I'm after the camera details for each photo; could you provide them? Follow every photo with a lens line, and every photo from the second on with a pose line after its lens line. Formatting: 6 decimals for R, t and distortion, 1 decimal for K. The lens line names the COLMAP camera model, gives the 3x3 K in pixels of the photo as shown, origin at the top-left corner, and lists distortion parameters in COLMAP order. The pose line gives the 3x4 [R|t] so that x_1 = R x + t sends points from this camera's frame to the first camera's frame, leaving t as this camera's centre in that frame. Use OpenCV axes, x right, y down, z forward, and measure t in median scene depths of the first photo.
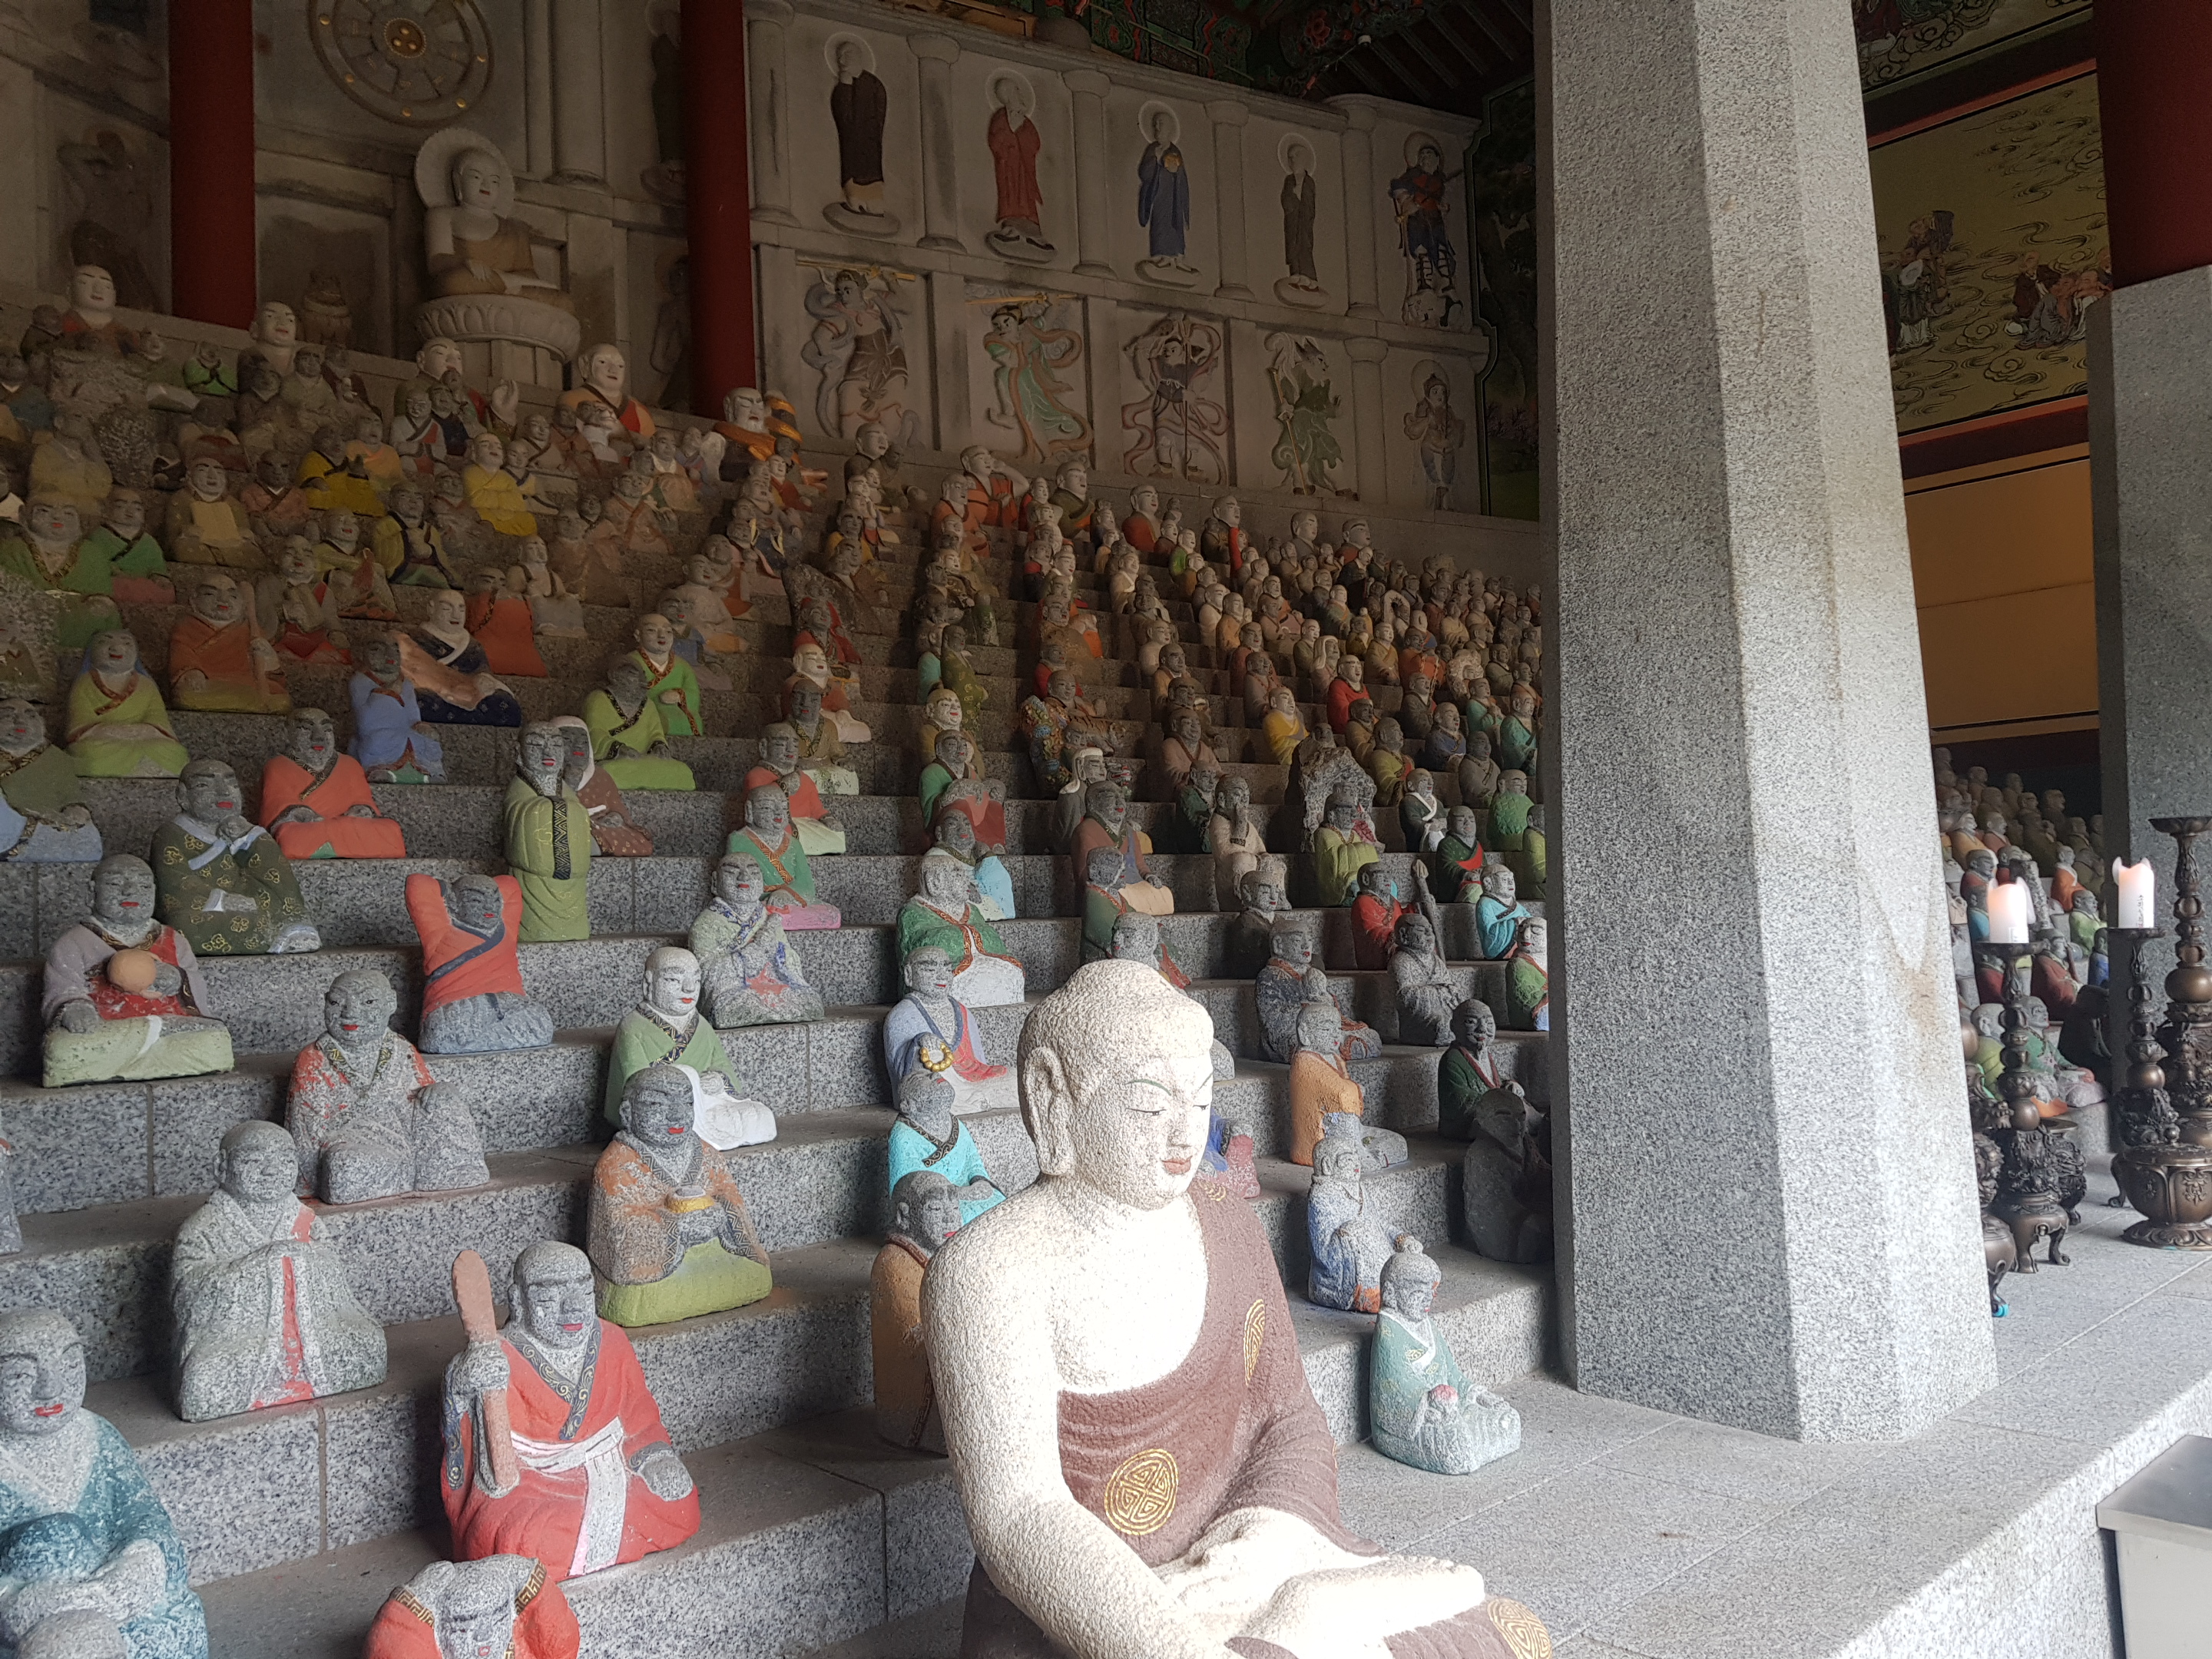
lens RADIAL K [[1723.2, 0, 1113.9], [0, 1723.2, 830.1], [0, 0, 1]] dist [0.070143, -0.111735]
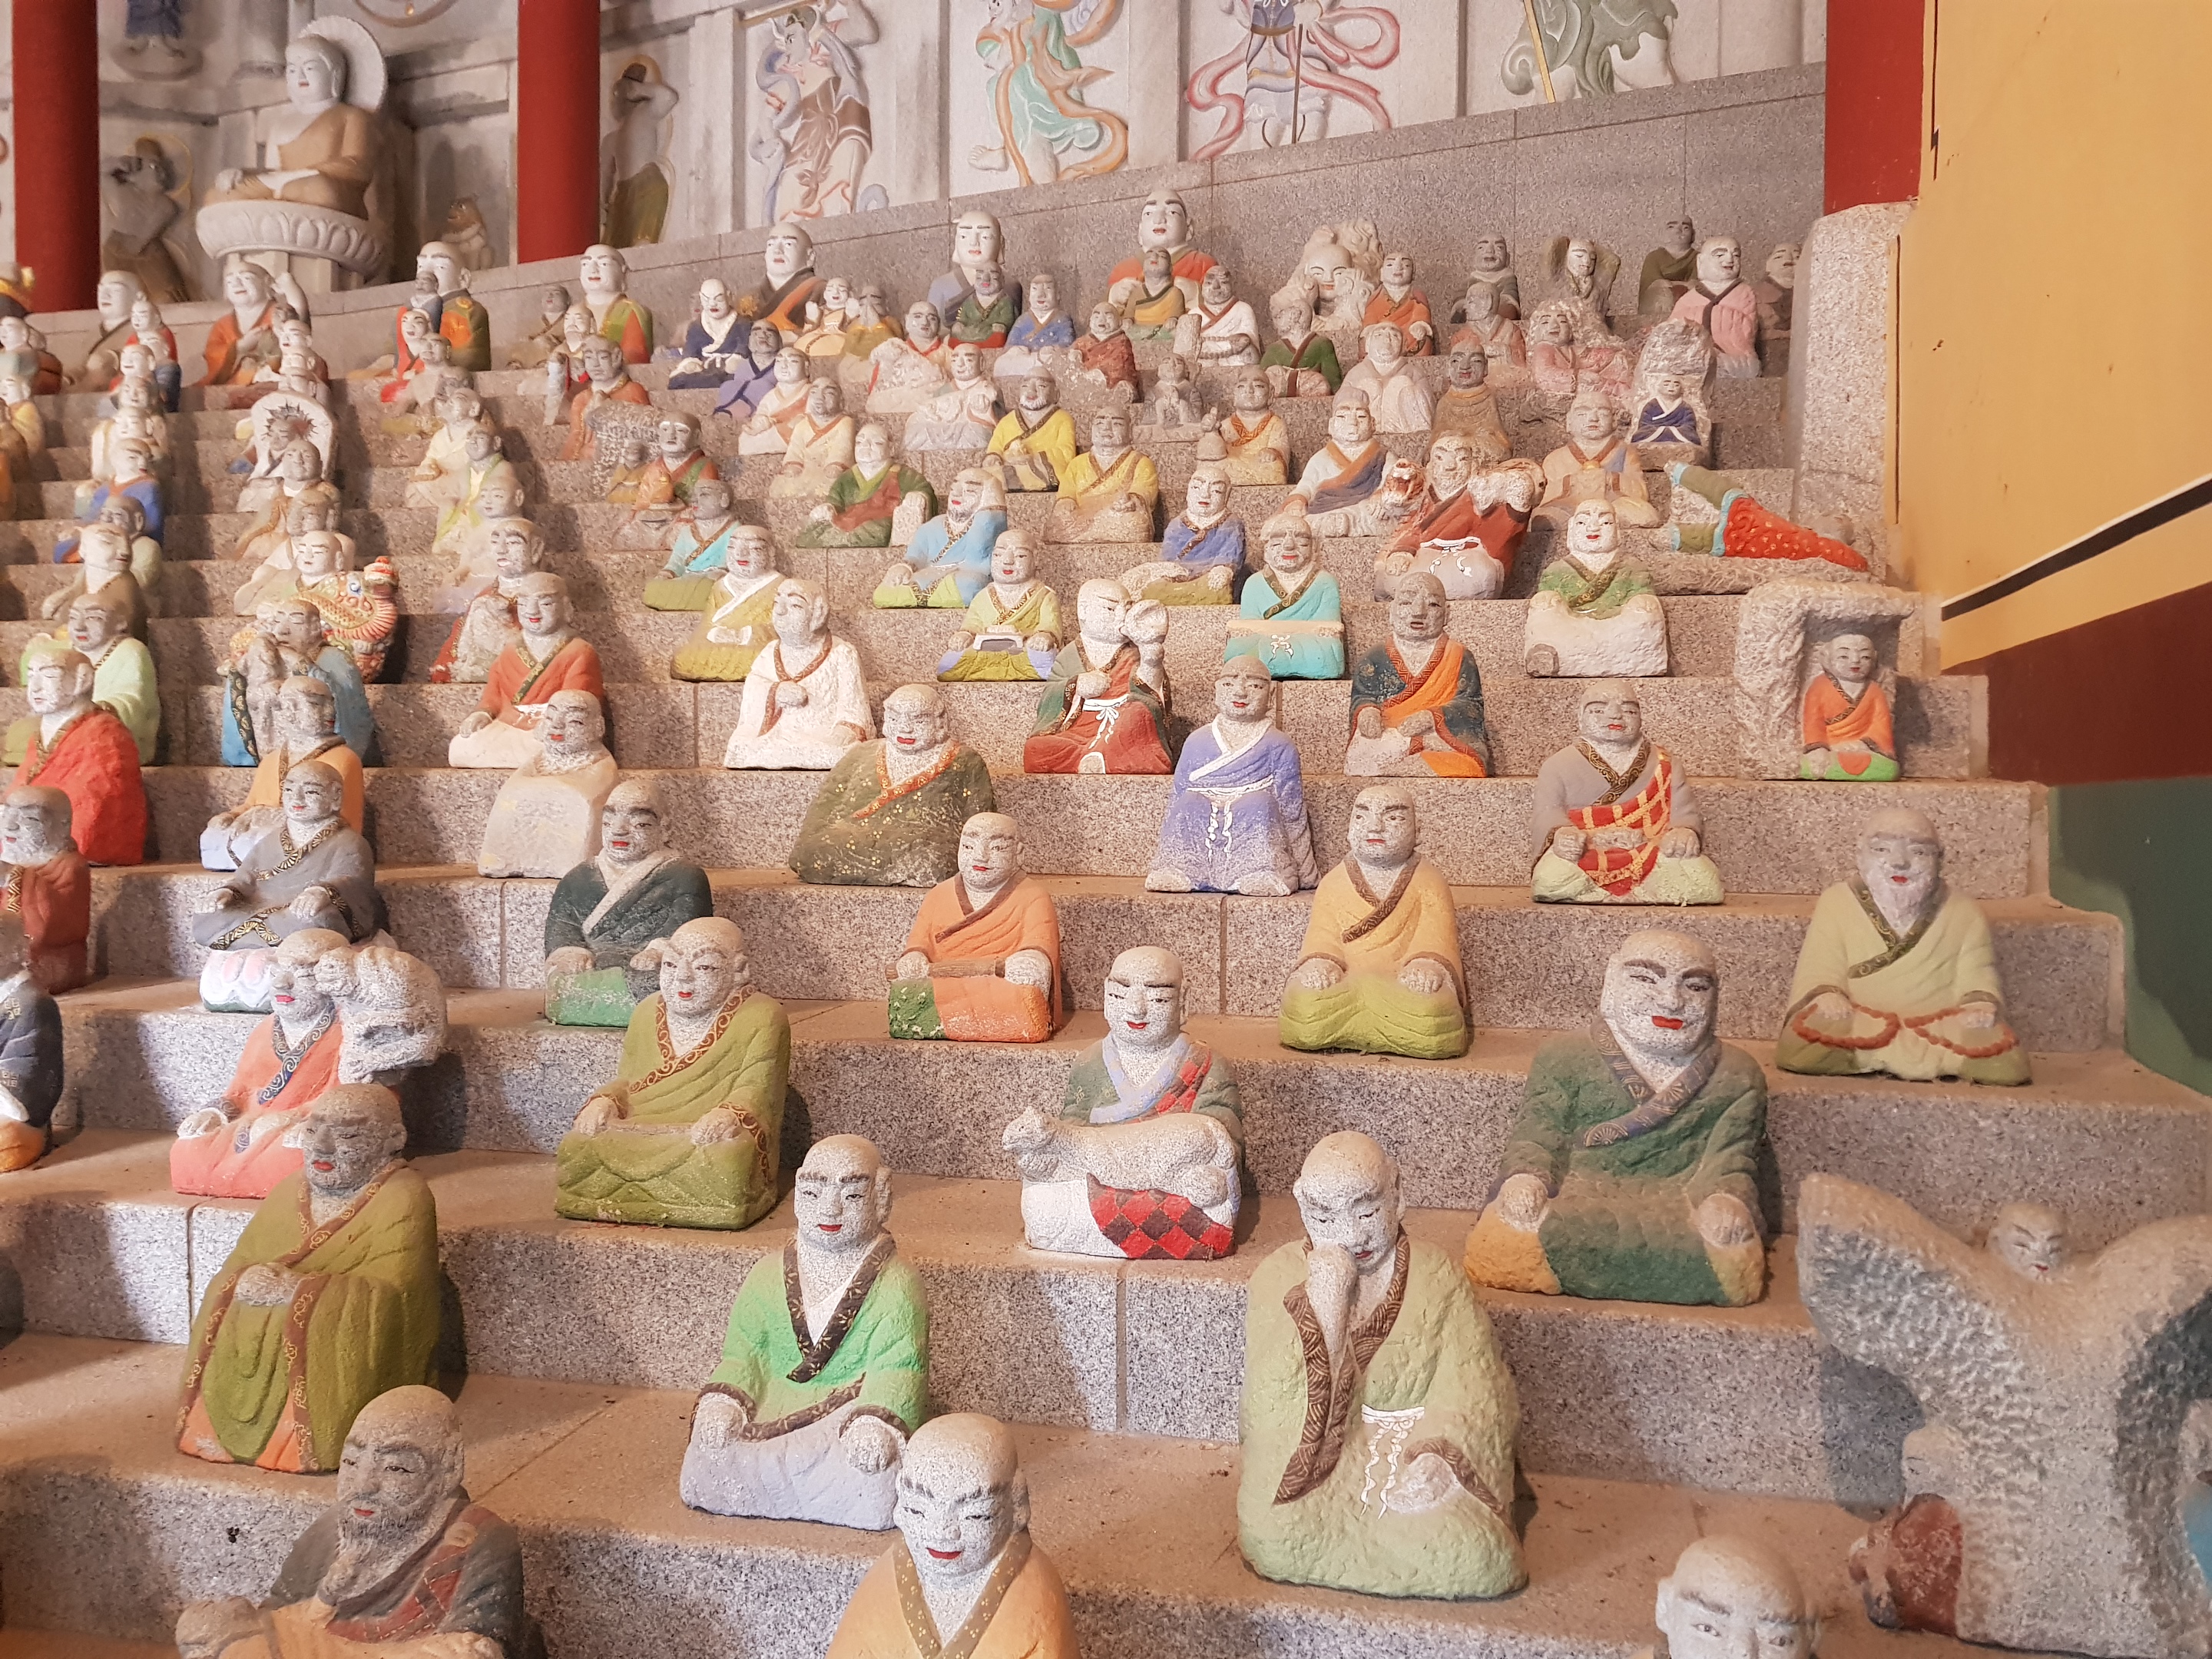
lens RADIAL K [[1723.2, 0, 1102.1], [0, 1723.2, 847.0], [0, 0, 1]] dist [0.070143, -0.111735]
pose [[0.554232, 0.064916, -0.829827, 0.747821], [0.011124, 0.996287, 0.085368, -0.053484], [0.832288, -0.056544, 0.551452, 0.964720]]
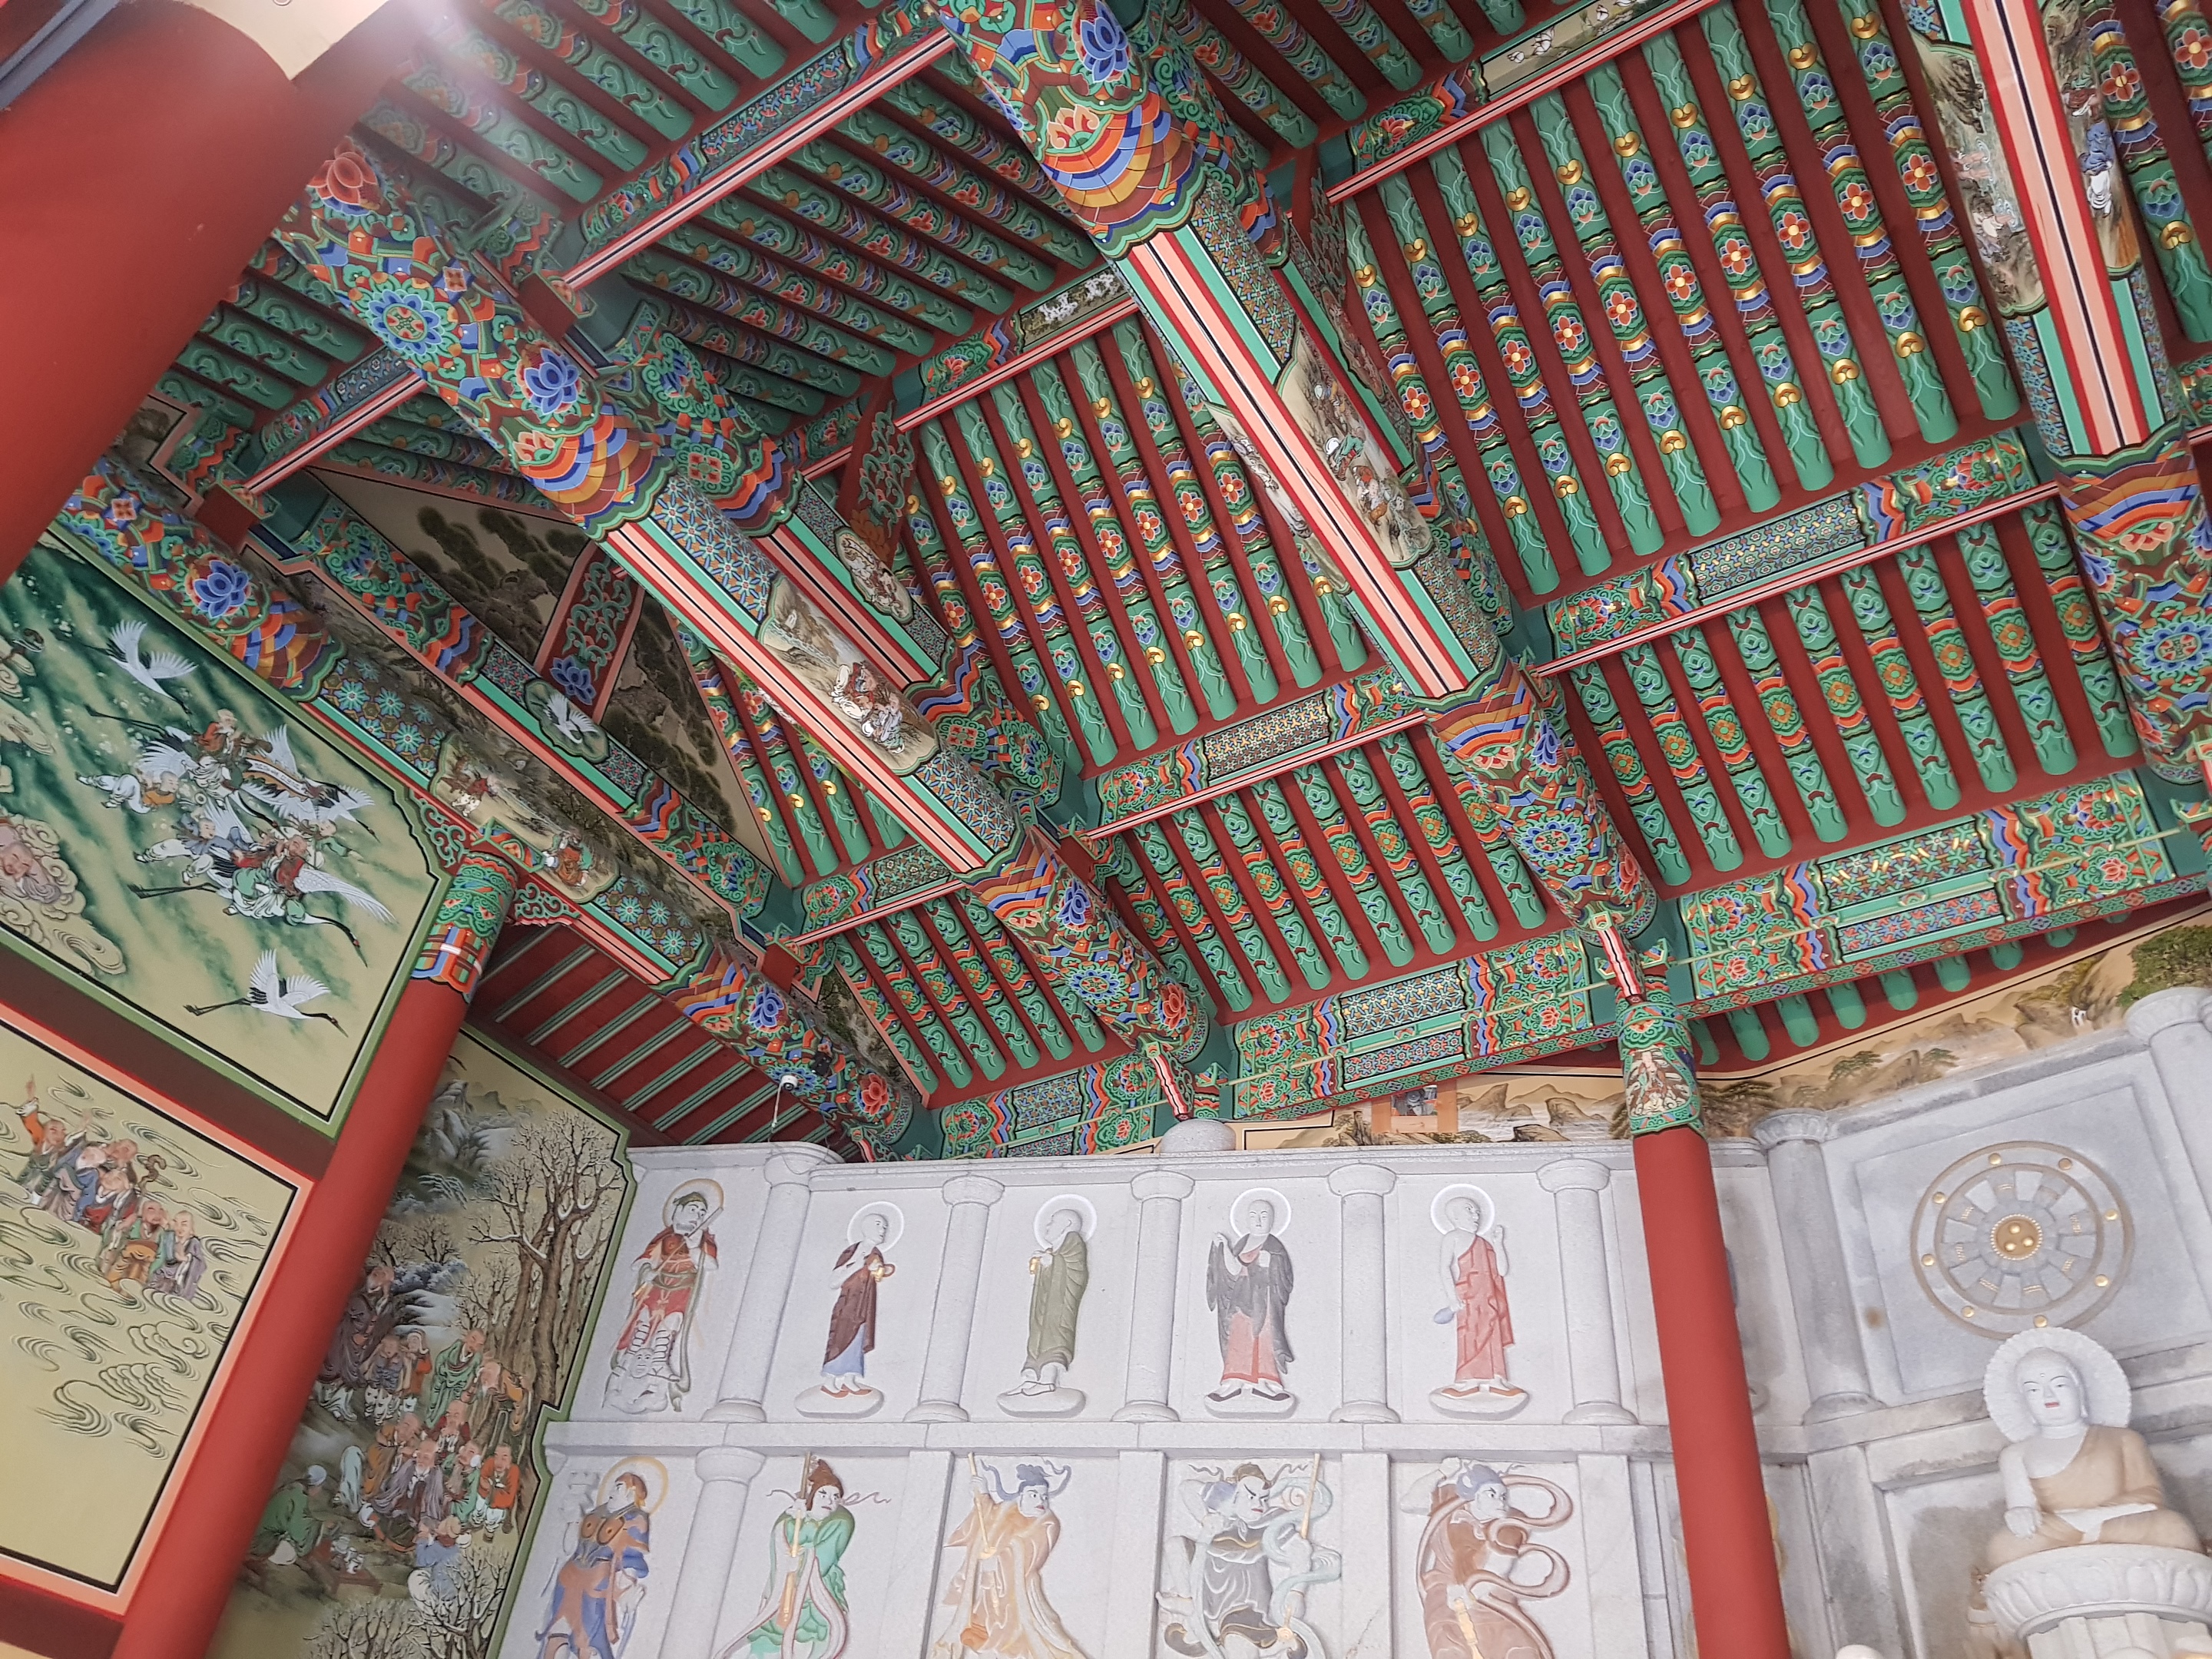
lens RADIAL K [[1723.2, 0, 1112.4], [0, 1723.2, 795.0], [0, 0, 1]] dist [0.070143, -0.111735]
pose [[0.221262, -0.604531, -0.765236, 0.337340], [-0.050800, 0.776474, -0.628098, -0.087681], [0.973890, 0.177848, 0.141095, 0.522680]]
